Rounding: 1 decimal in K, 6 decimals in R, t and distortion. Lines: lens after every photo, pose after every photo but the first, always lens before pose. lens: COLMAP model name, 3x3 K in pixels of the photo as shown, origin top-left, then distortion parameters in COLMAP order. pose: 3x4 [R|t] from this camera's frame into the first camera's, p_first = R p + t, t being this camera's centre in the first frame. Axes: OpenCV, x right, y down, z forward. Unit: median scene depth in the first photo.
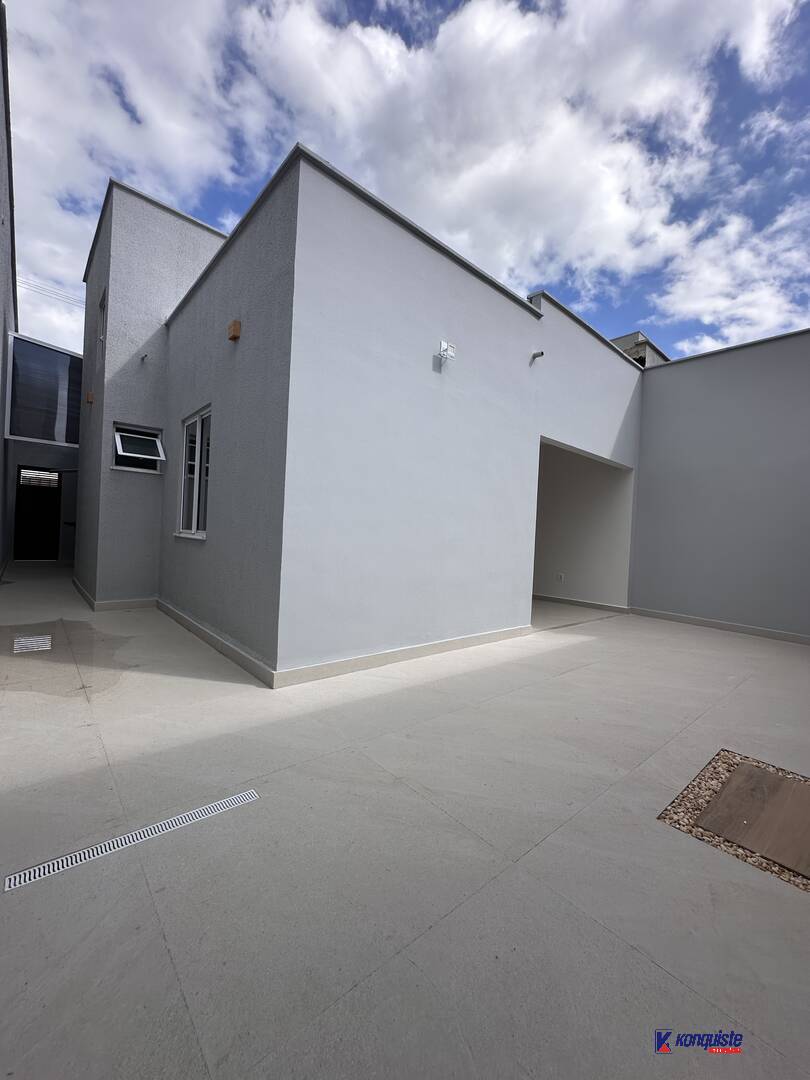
lens RADIAL K [[431.0, 0, 405.0], [0, 431.0, 540.0], [0, 0, 1]] dist [-0.002154, -0.000035]
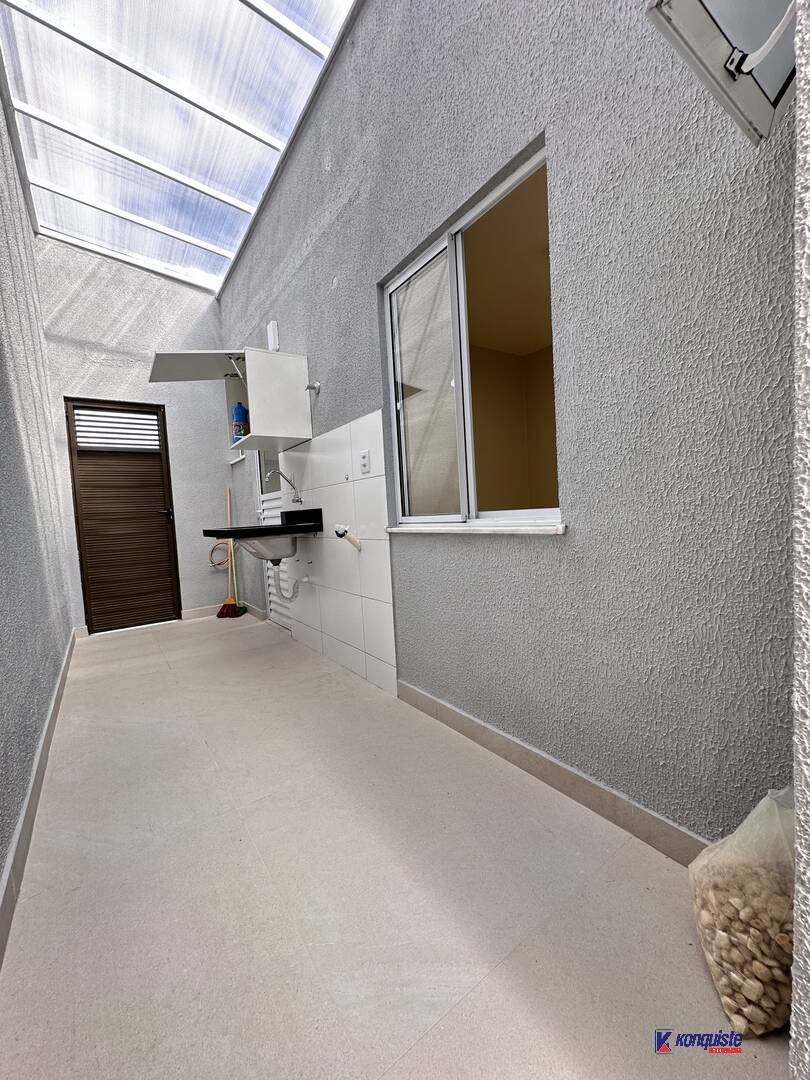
lens RADIAL K [[431.0, 0, 405.0], [0, 431.0, 540.0], [0, 0, 1]] dist [-0.002154, -0.000035]
pose [[0.987101, -0.093677, -0.129832, -0.441086], [0.099938, 0.994083, 0.042569, -0.018829], [0.125076, -0.054995, 0.990622, 0.510764]]
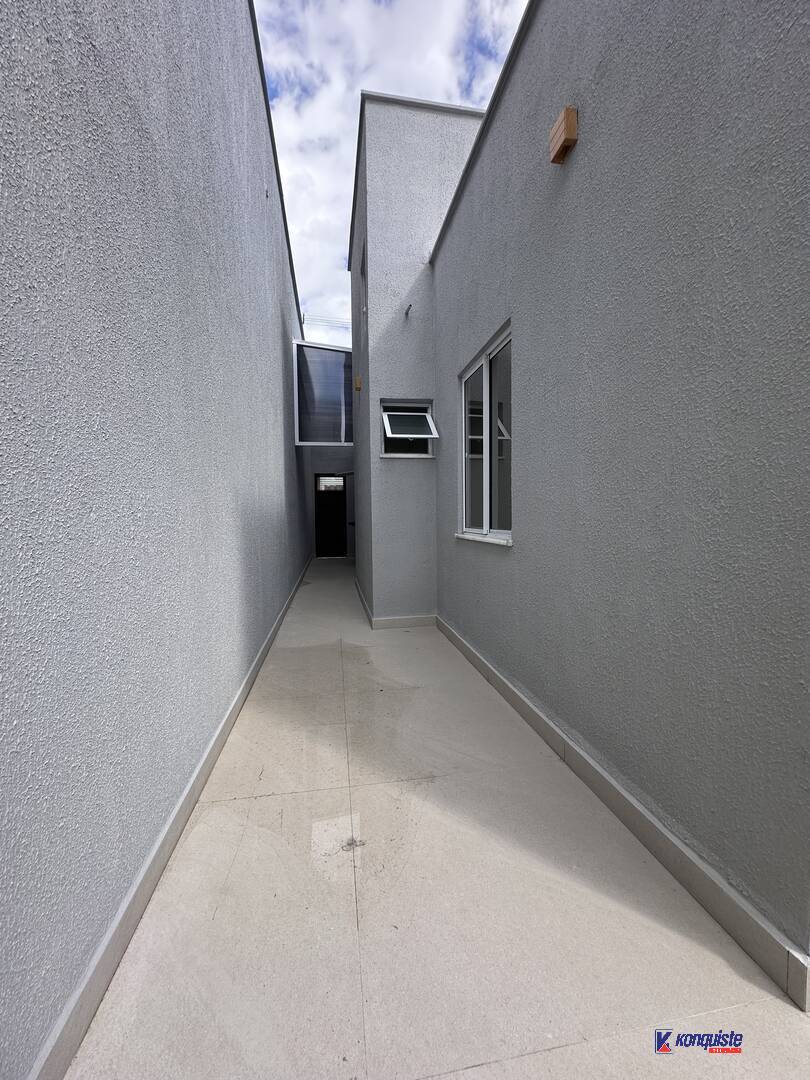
lens RADIAL K [[431.0, 0, 405.0], [0, 431.0, 540.0], [0, 0, 1]] dist [-0.002154, -0.000035]
pose [[0.848398, -0.029479, -0.528538, -0.216040], [0.047704, 0.998643, 0.020874, -0.023188], [0.527205, -0.042923, 0.848653, 0.323334]]
